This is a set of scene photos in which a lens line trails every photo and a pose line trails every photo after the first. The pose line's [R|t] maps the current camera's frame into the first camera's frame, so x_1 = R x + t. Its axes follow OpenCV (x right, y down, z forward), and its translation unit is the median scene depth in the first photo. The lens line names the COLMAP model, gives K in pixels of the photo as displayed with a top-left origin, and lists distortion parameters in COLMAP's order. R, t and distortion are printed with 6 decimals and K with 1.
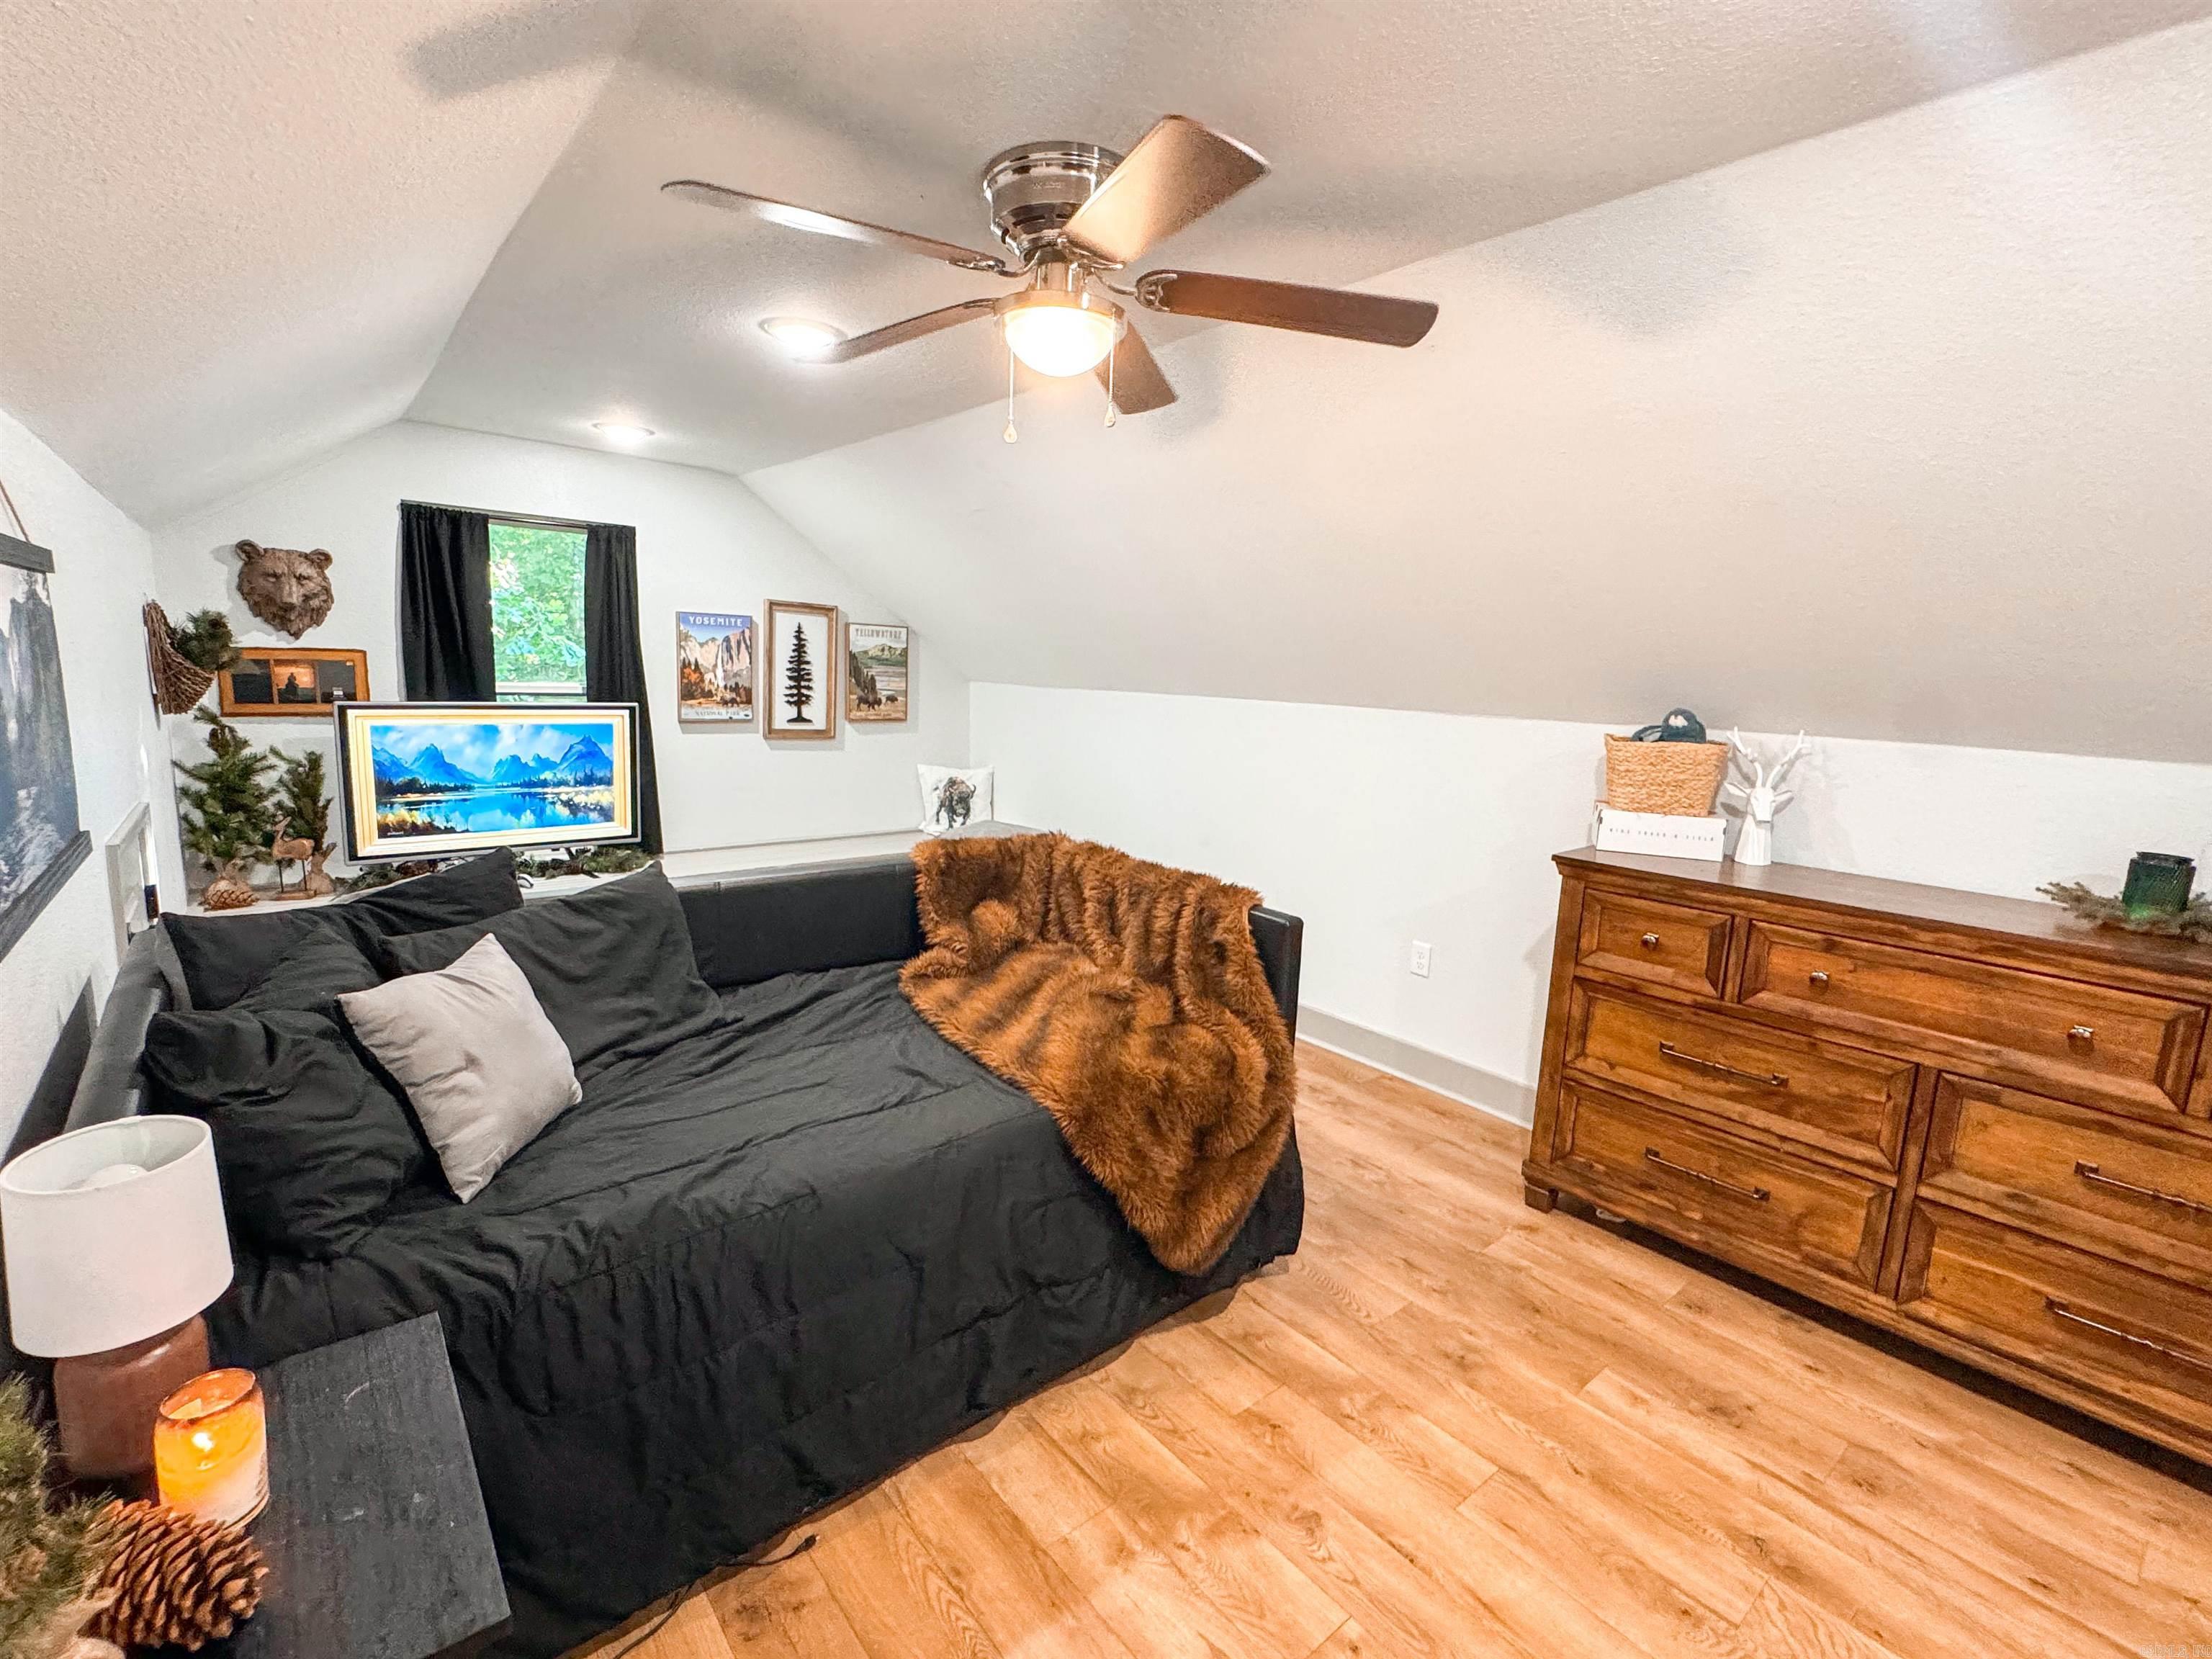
lens RADIAL K [[995.2, 0, 1112.1], [0, 995.2, 825.0], [0, 0, 1]] dist [-0.000298, -0.000149]
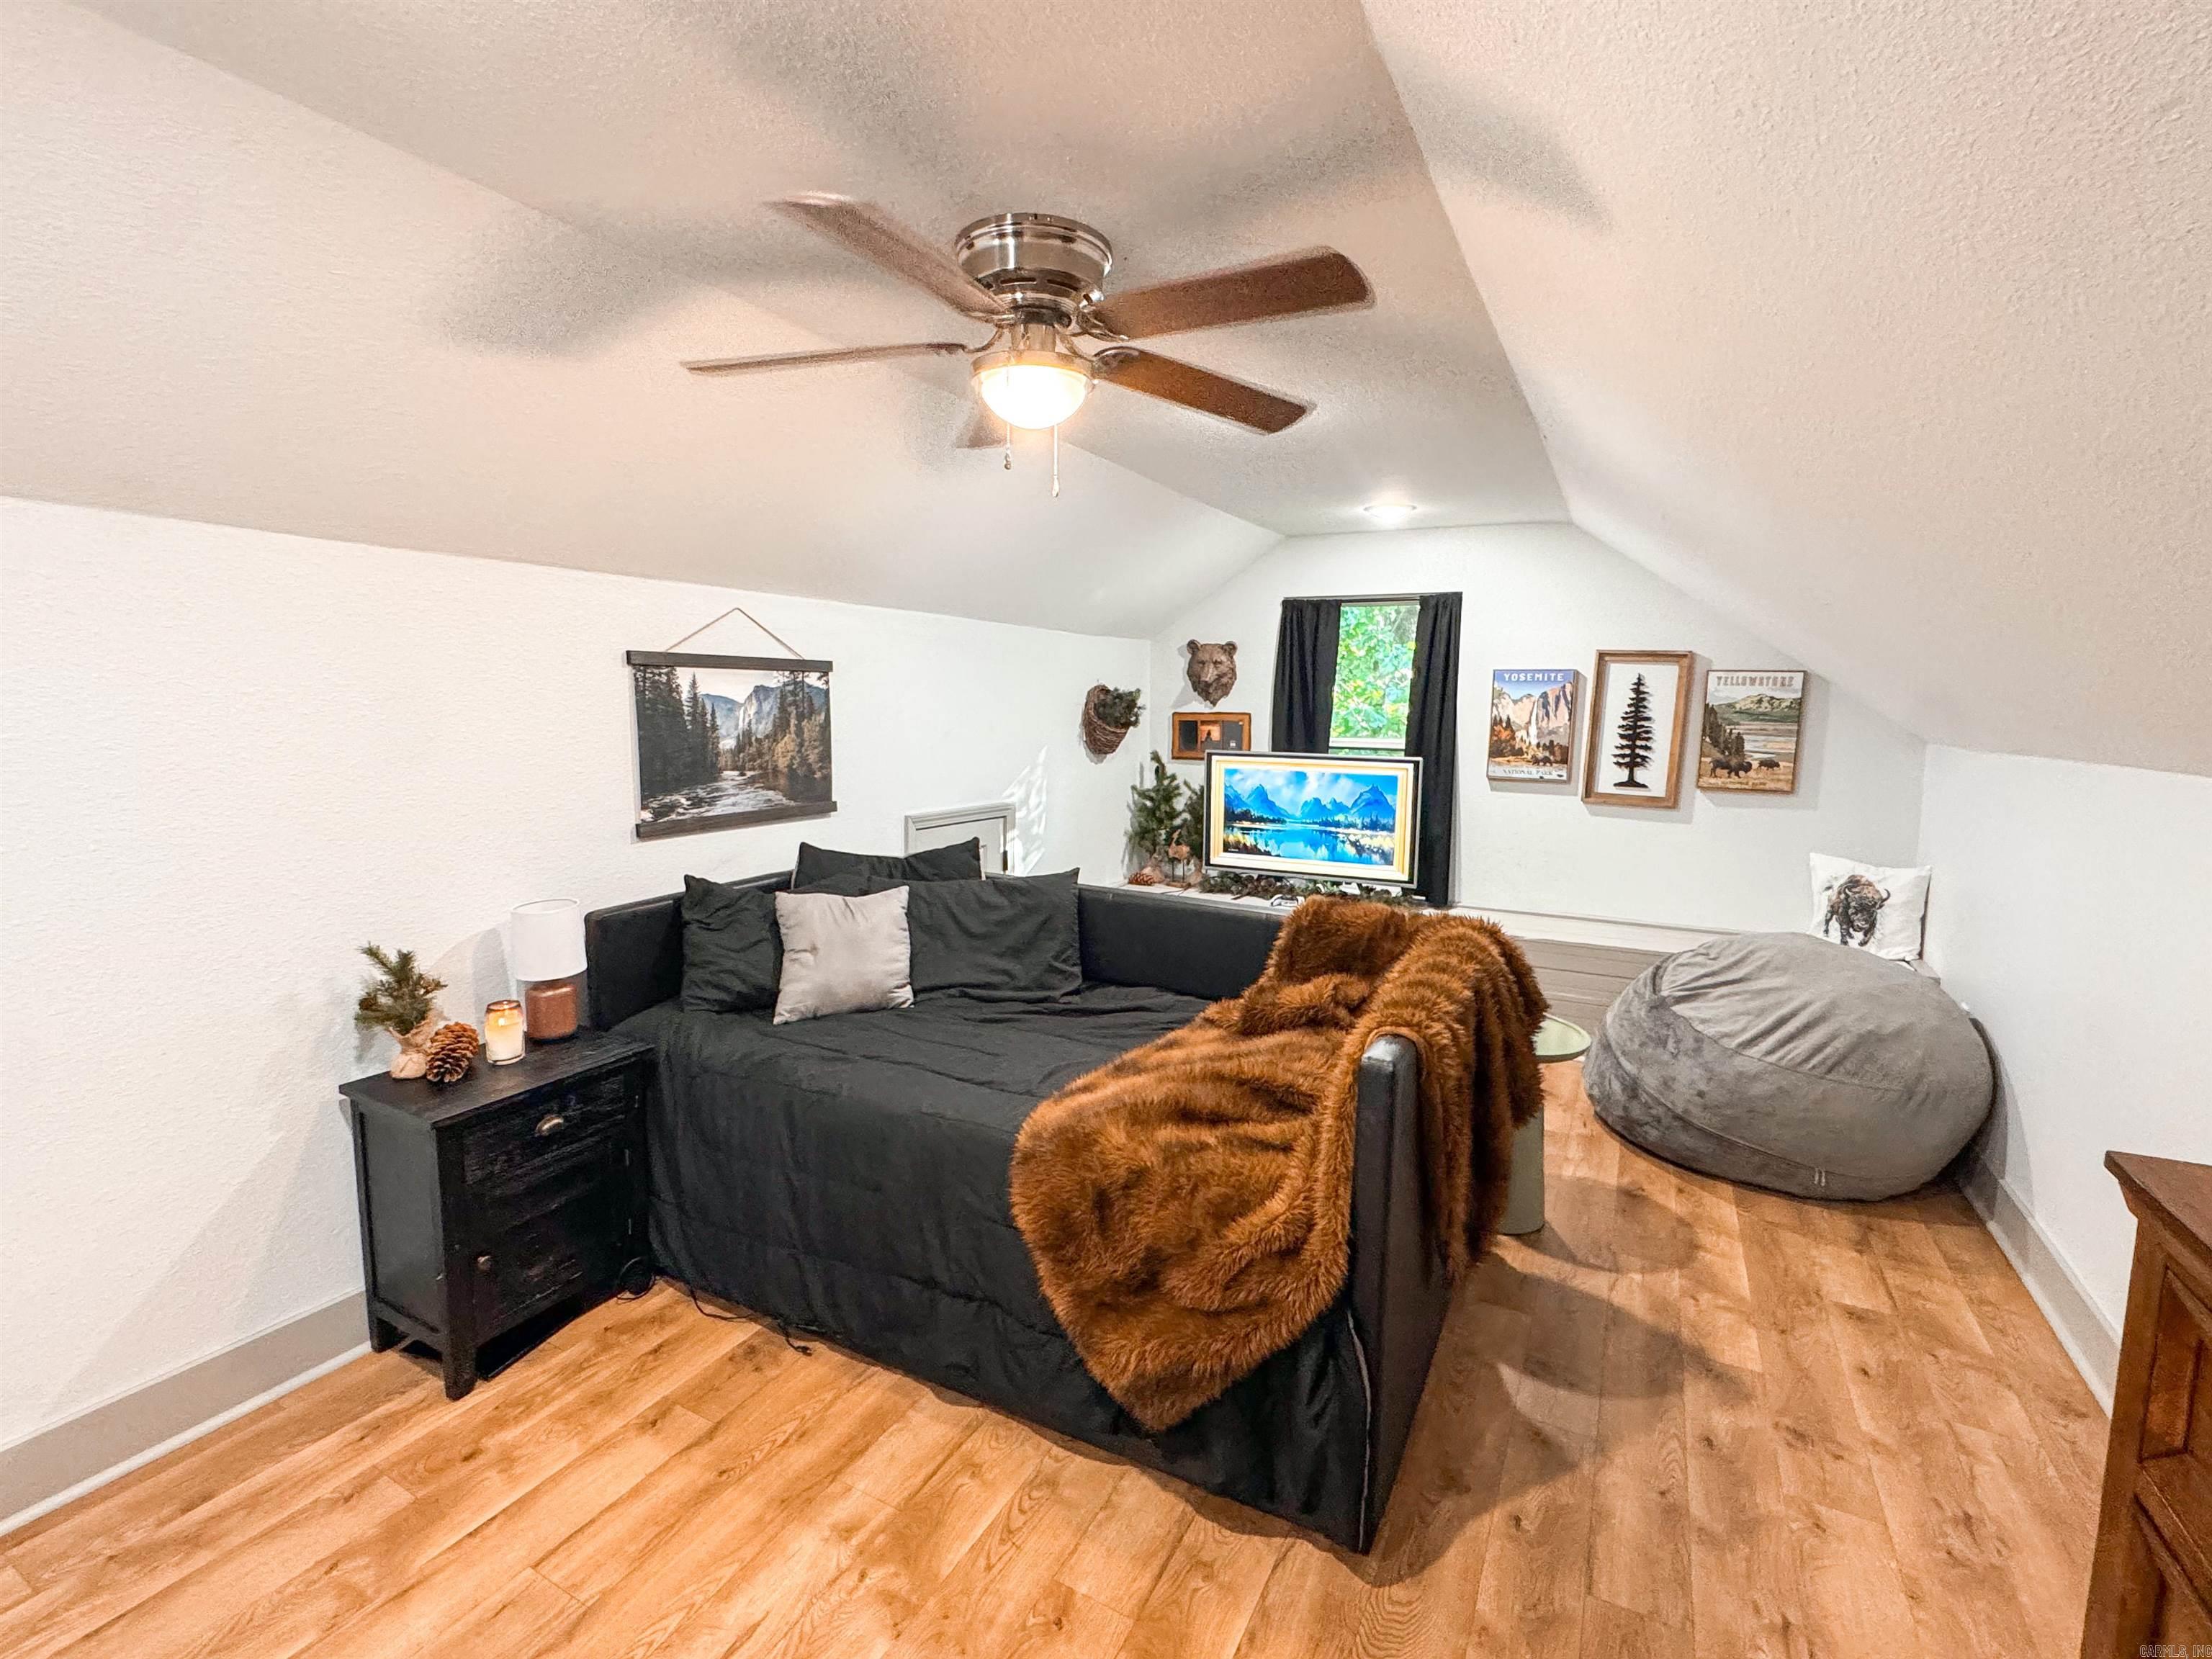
lens RADIAL K [[1017.9, 0, 1109.7], [0, 1017.9, 828.6], [0, 0, 1]] dist [-0.005000, -0.000795]
pose [[0.367039, 0.082851, -0.926509, 0.420053], [-0.147009, 0.988675, 0.030172, -0.032538], [0.918516, 0.125130, 0.375062, 0.303791]]
